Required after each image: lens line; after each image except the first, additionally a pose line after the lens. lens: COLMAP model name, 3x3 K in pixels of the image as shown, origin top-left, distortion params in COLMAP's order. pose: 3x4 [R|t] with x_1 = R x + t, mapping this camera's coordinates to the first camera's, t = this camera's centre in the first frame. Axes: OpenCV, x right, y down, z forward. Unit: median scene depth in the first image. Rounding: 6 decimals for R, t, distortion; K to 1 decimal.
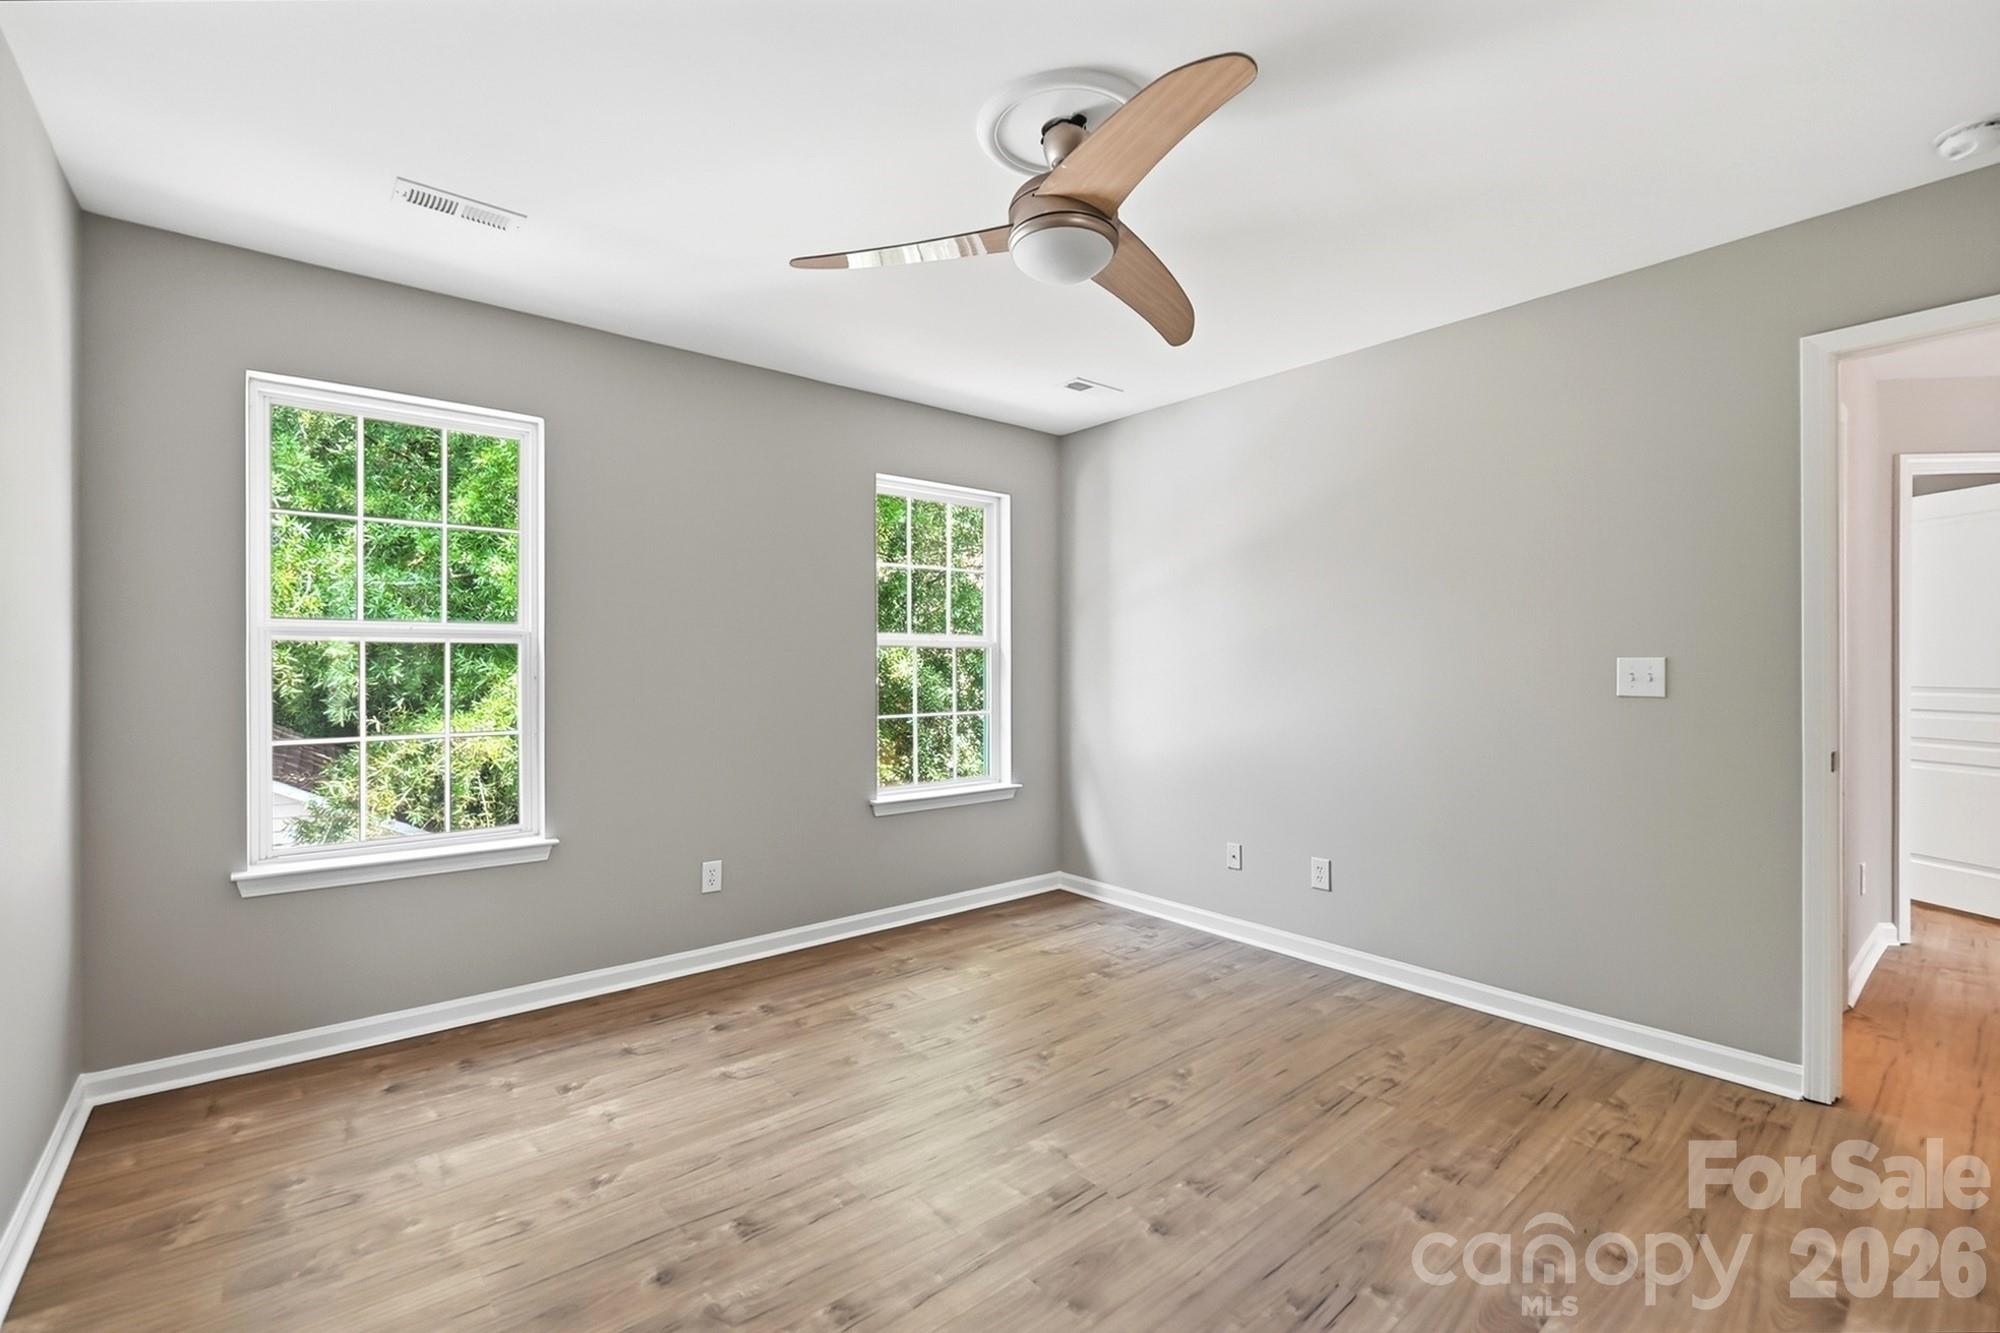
lens RADIAL K [[871.2, 0, 994.9], [0, 871.2, 675.7], [0, 0, 1]] dist [0.000344, -0.000258]
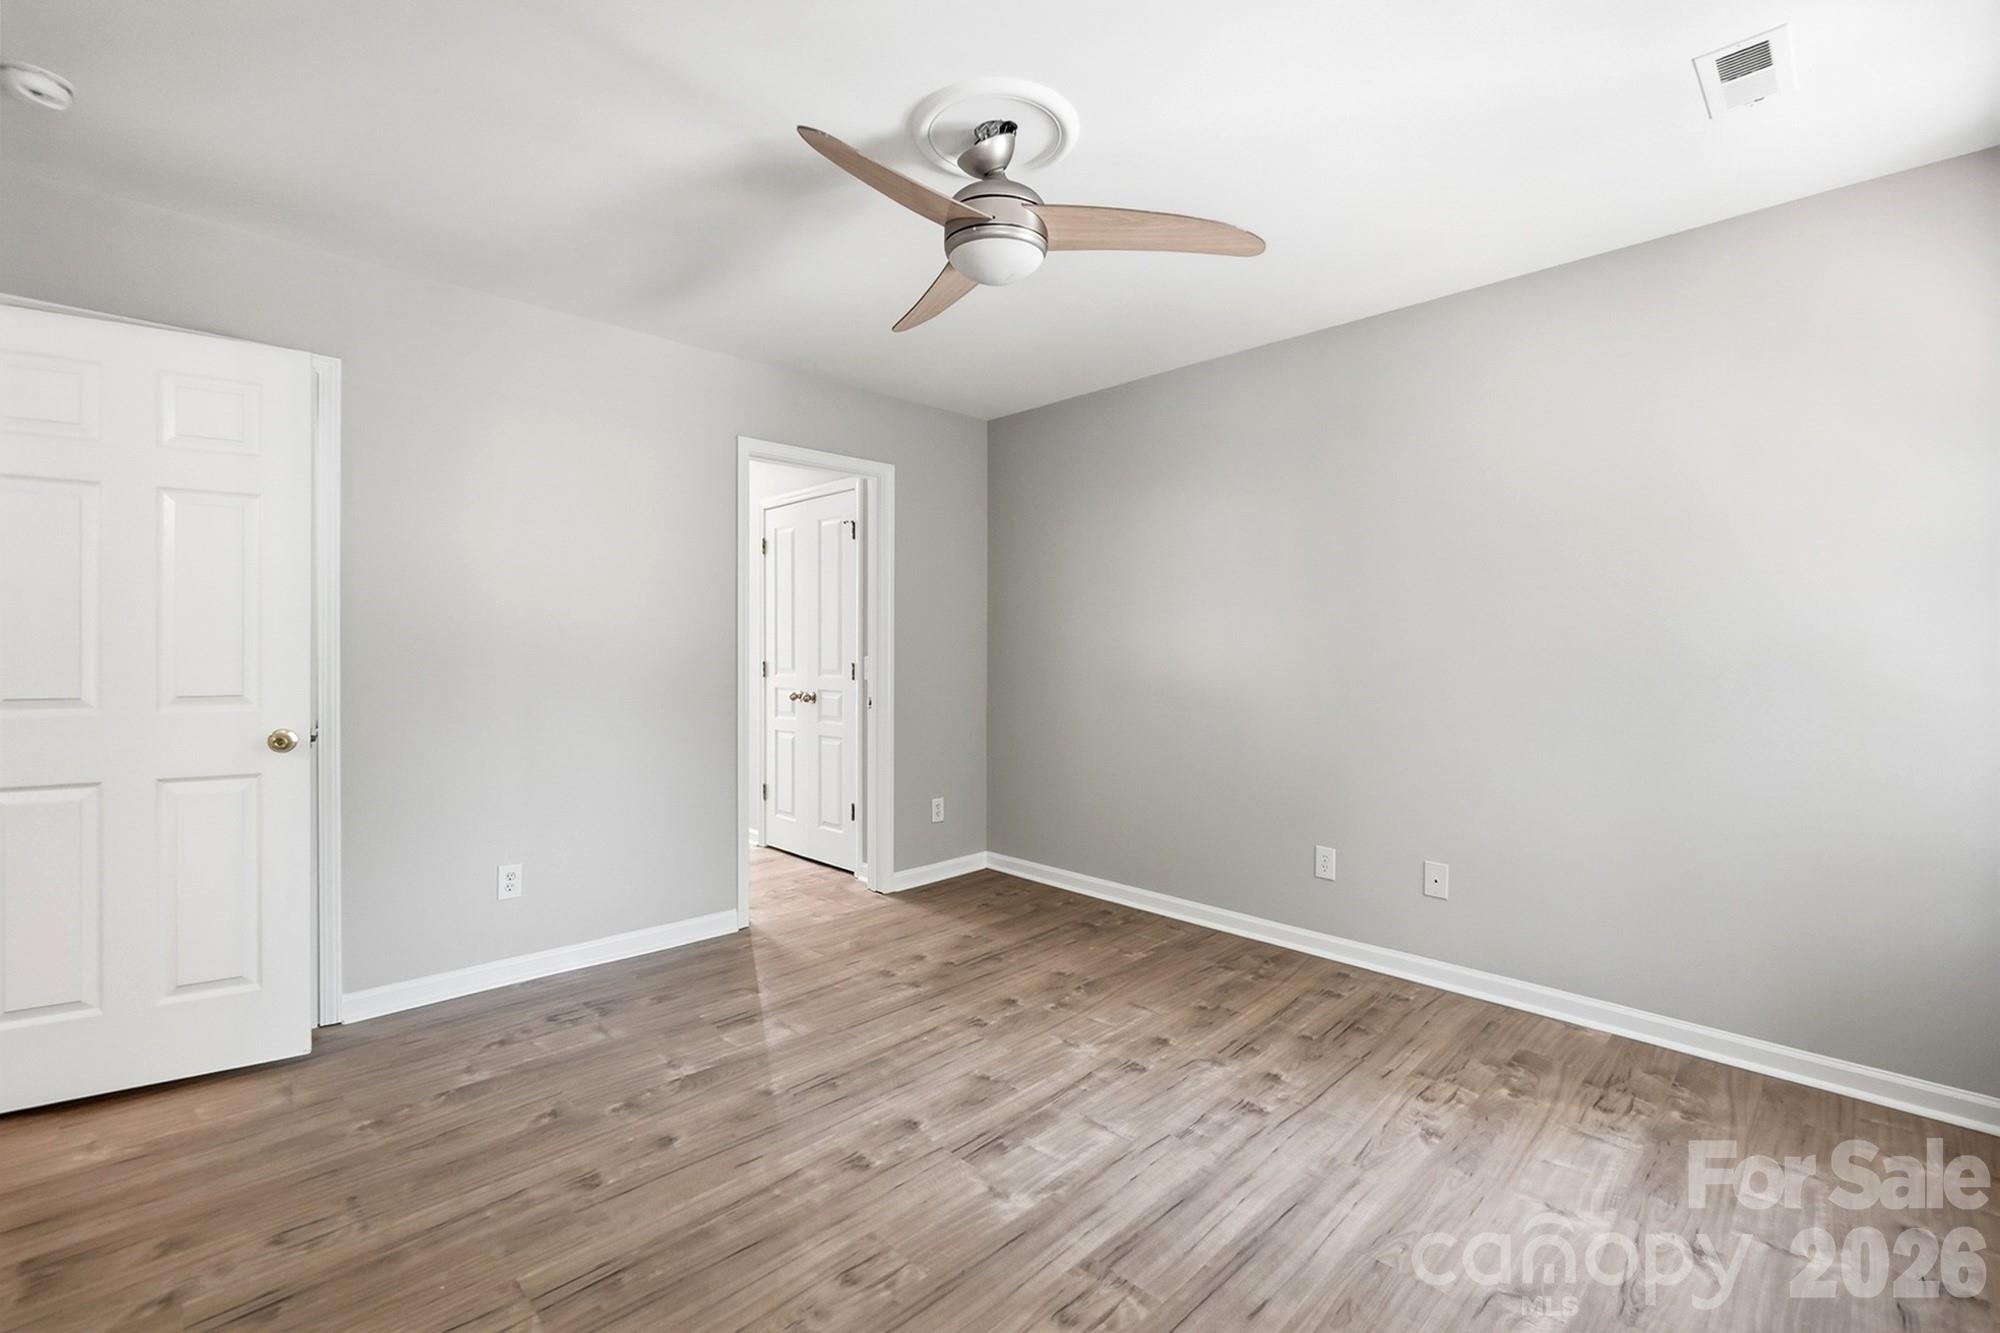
lens RADIAL K [[871.2, 0, 1001.0], [0, 871.2, 655.2], [0, 0, 1]] dist [0.000344, -0.000258]
pose [[-0.996105, -0.000584, -0.088173, 0.161799], [-0.002156, 0.999840, 0.017733, -0.019424], [0.088149, 0.017854, -0.995947, 2.028321]]
